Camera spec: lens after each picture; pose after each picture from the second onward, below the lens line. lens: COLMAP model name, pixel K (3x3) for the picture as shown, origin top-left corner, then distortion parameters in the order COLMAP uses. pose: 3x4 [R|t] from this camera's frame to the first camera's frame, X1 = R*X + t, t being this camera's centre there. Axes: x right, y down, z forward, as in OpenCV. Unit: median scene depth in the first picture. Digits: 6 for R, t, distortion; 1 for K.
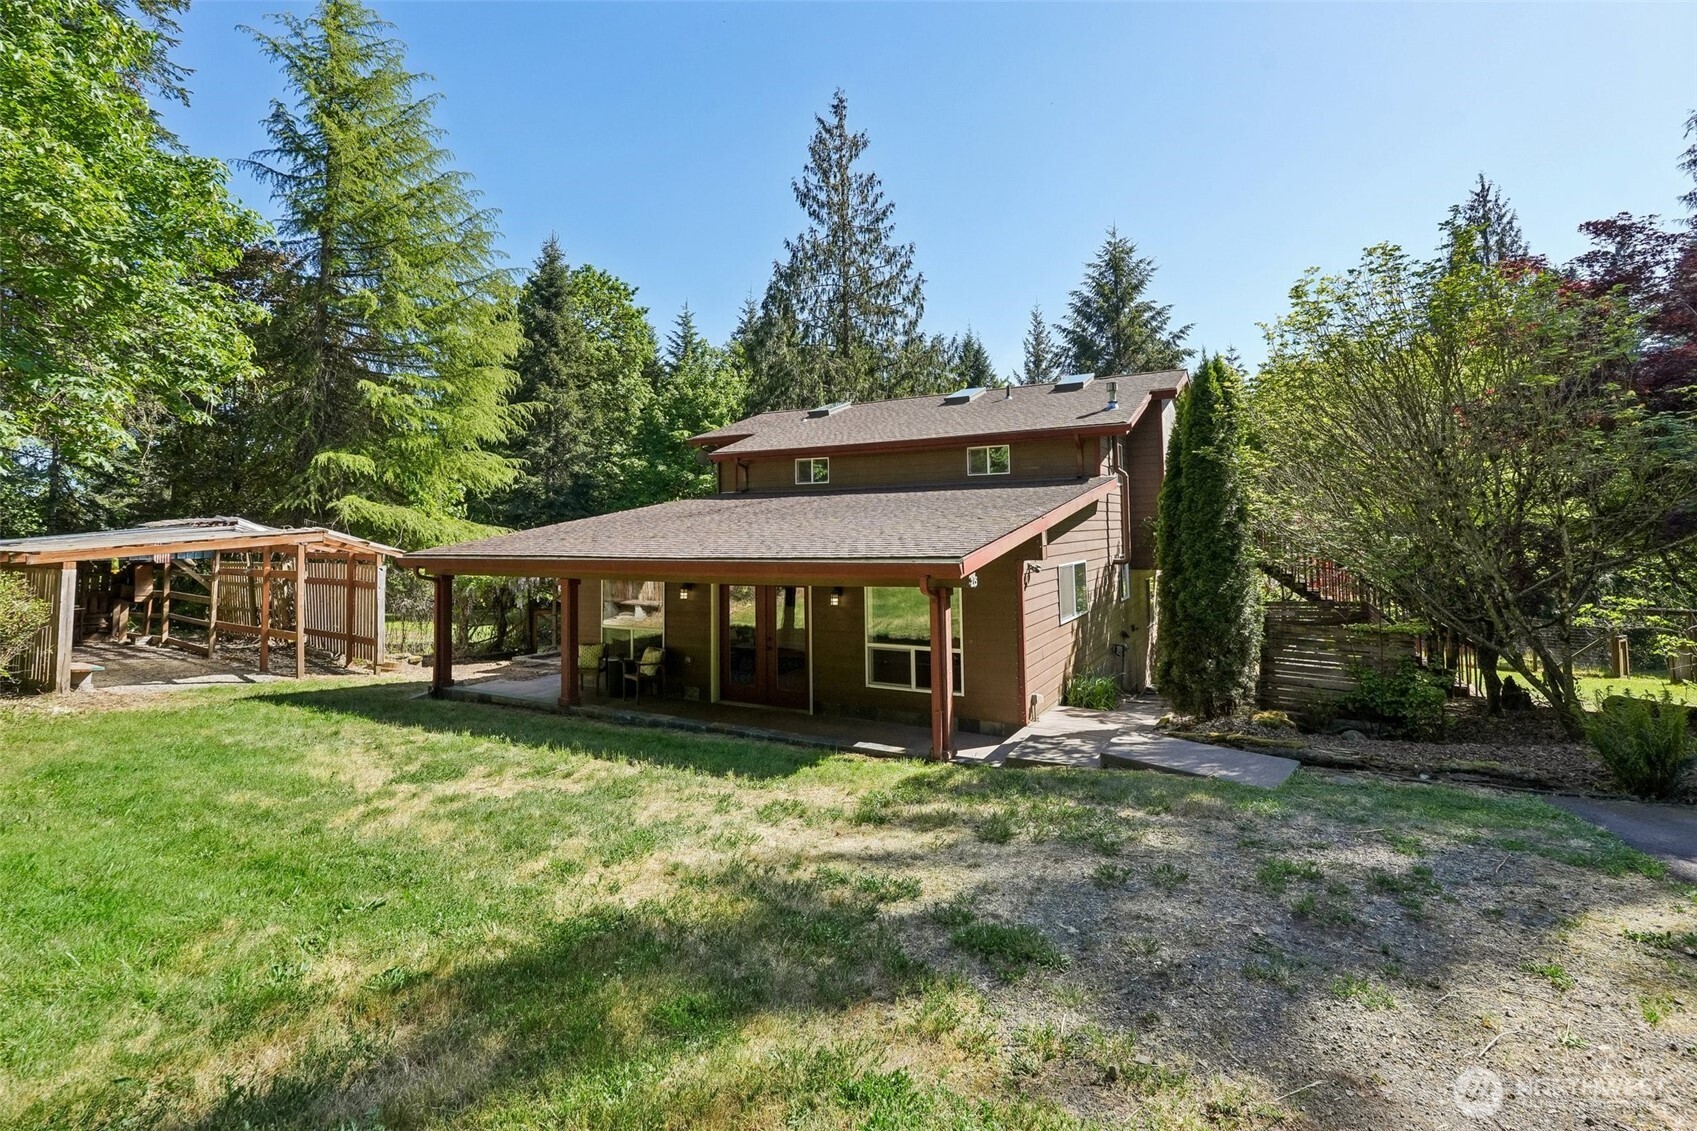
lens RADIAL K [[777.6, 0, 836.5], [0, 777.6, 518.6], [0, 0, 1]] dist [-0.011599, 0.000161]
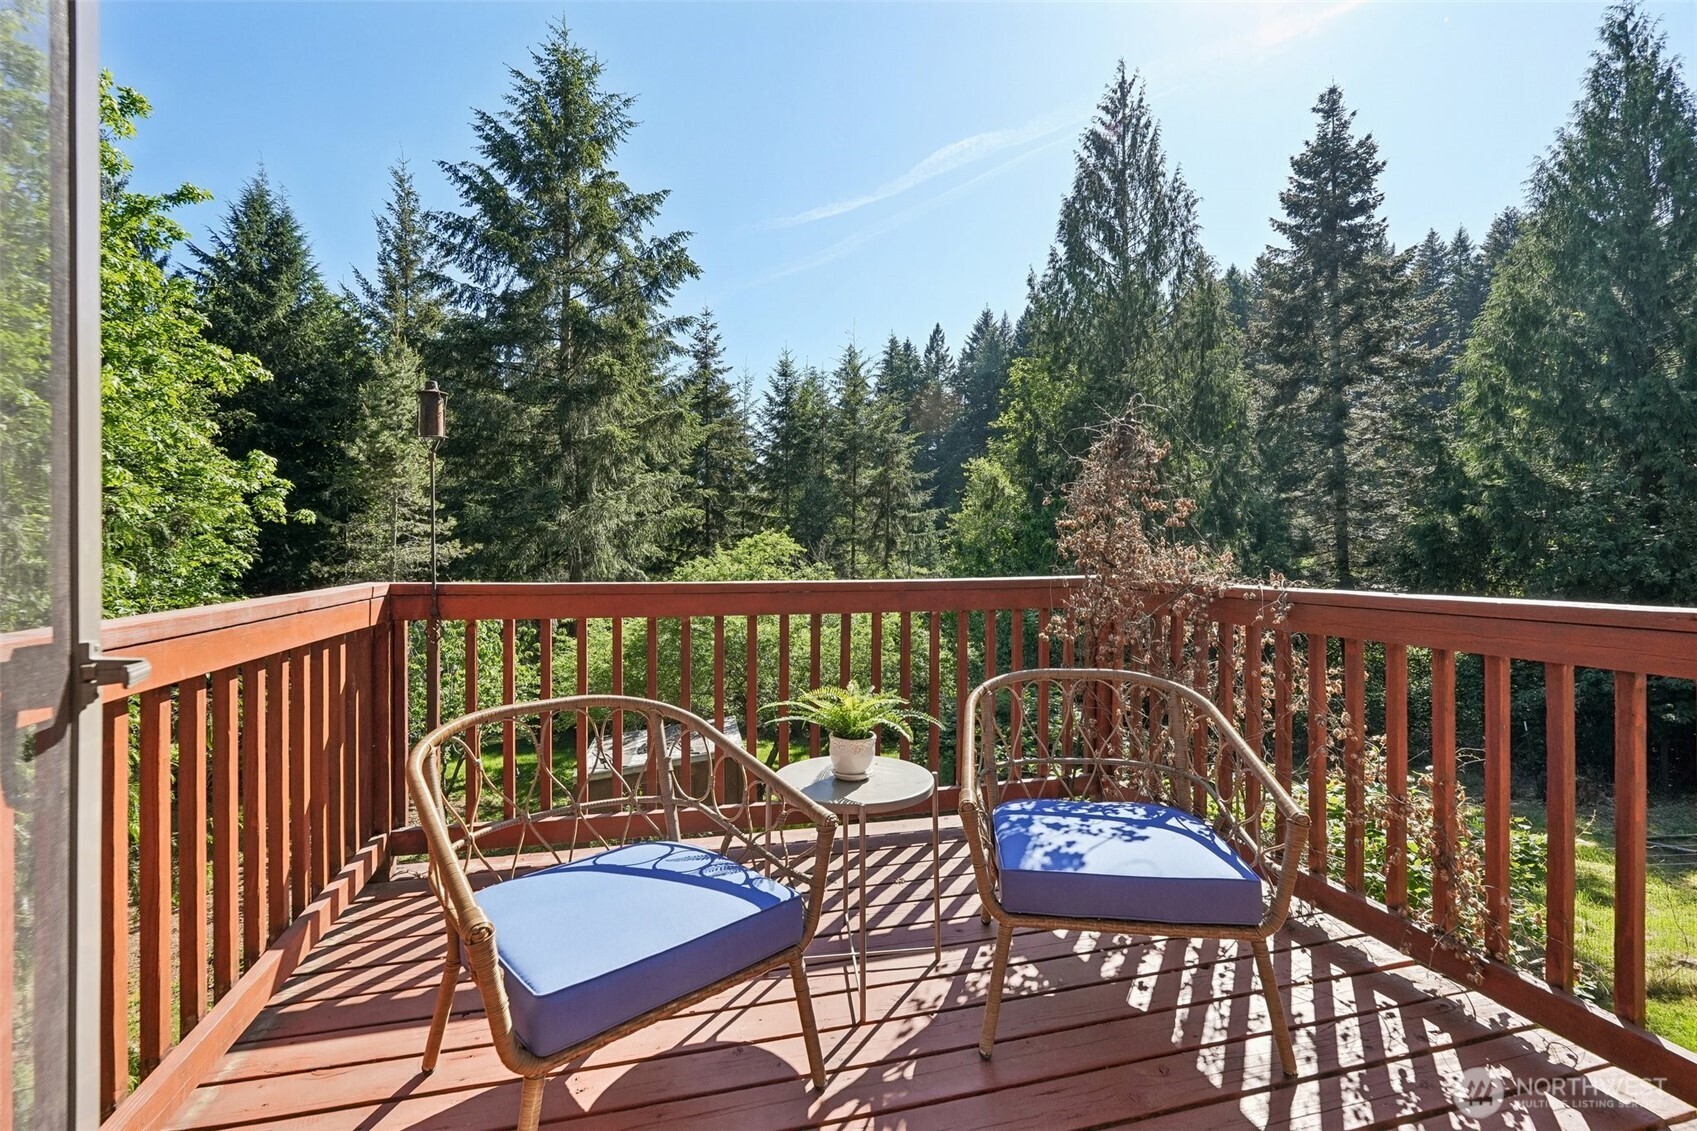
lens RADIAL K [[758.3, 0, 847.7], [0, 758.3, 553.5], [0, 0, 1]] dist [-0.001459, 0.000364]
pose [[0.705356, 0.017716, 0.708632, 0.201898], [-0.025687, 0.999670, 0.000576, 0.008259], [-0.708388, -0.018608, 0.705578, 0.770340]]
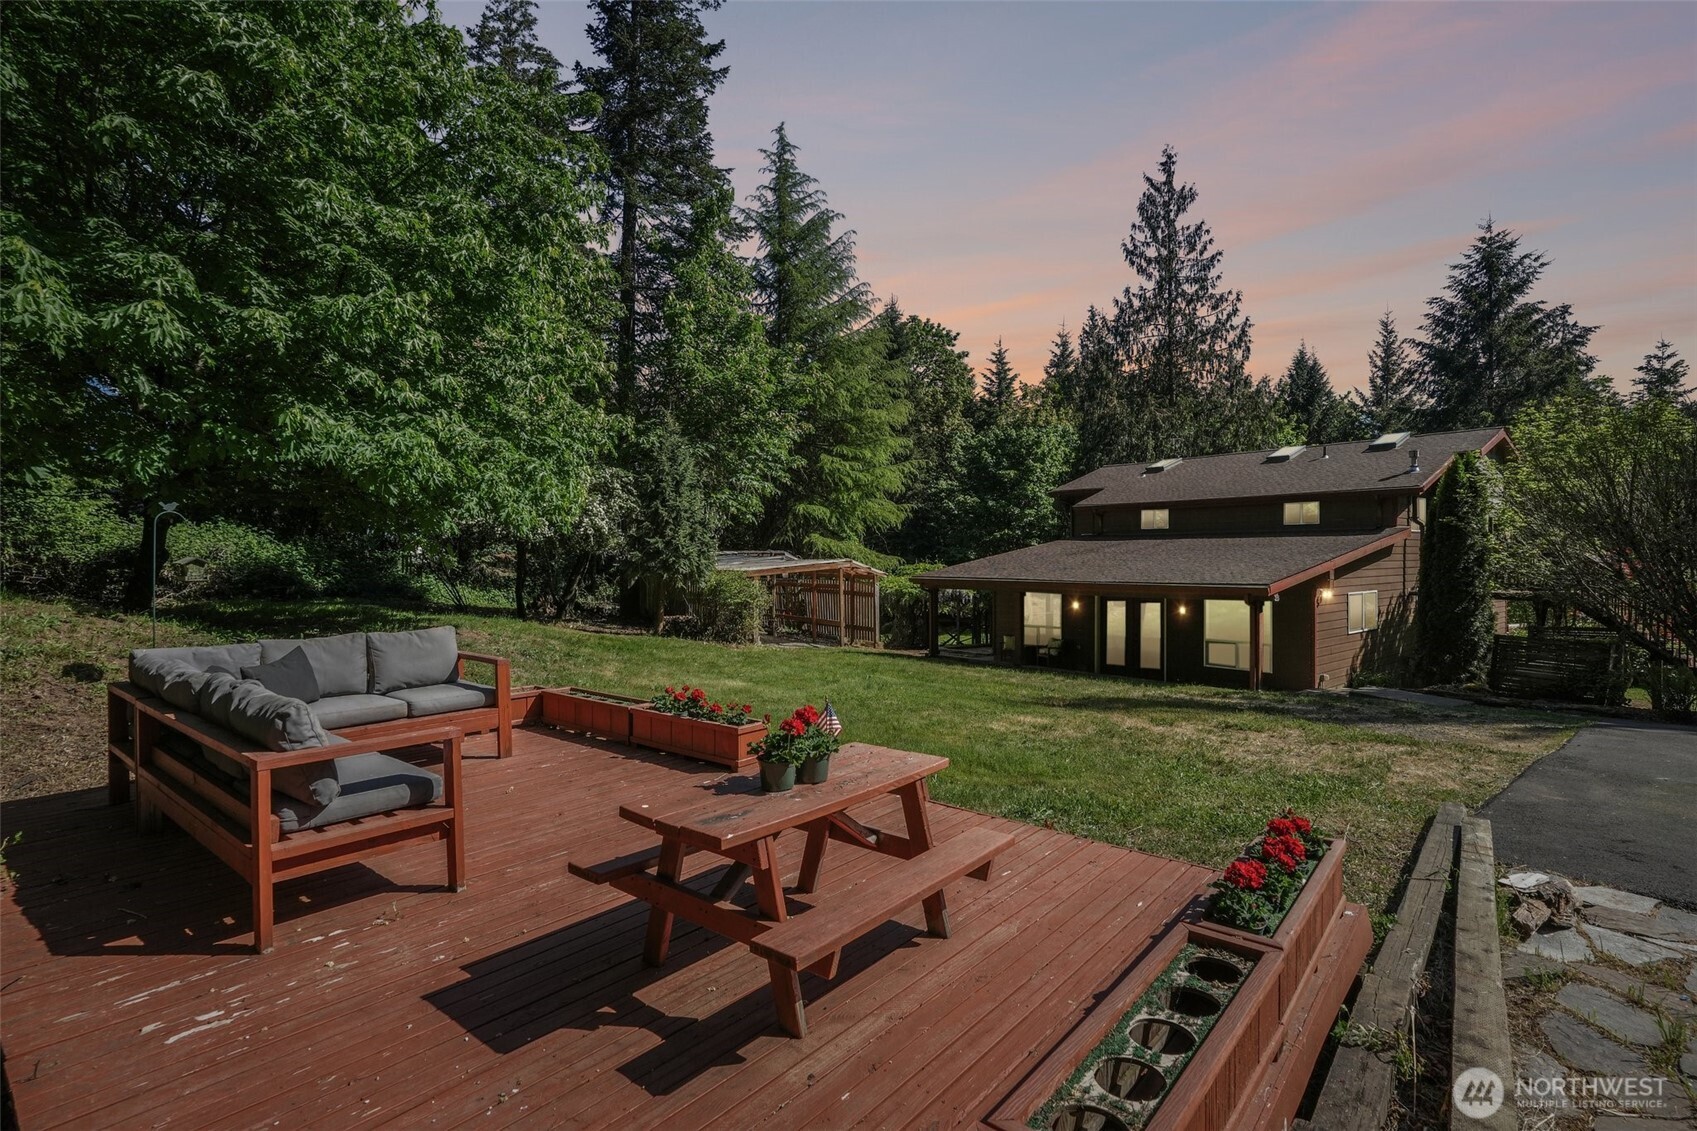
lens RADIAL K [[808.4, 0, 849.7], [0, 808.4, 576.4], [0, 0, 1]] dist [-0.003643, -0.001088]
pose [[0.942358, 0.020717, -0.333964, -0.026394], [-0.006537, 0.999031, 0.043530, -0.008873], [0.334542, -0.038838, 0.941580, -0.216696]]
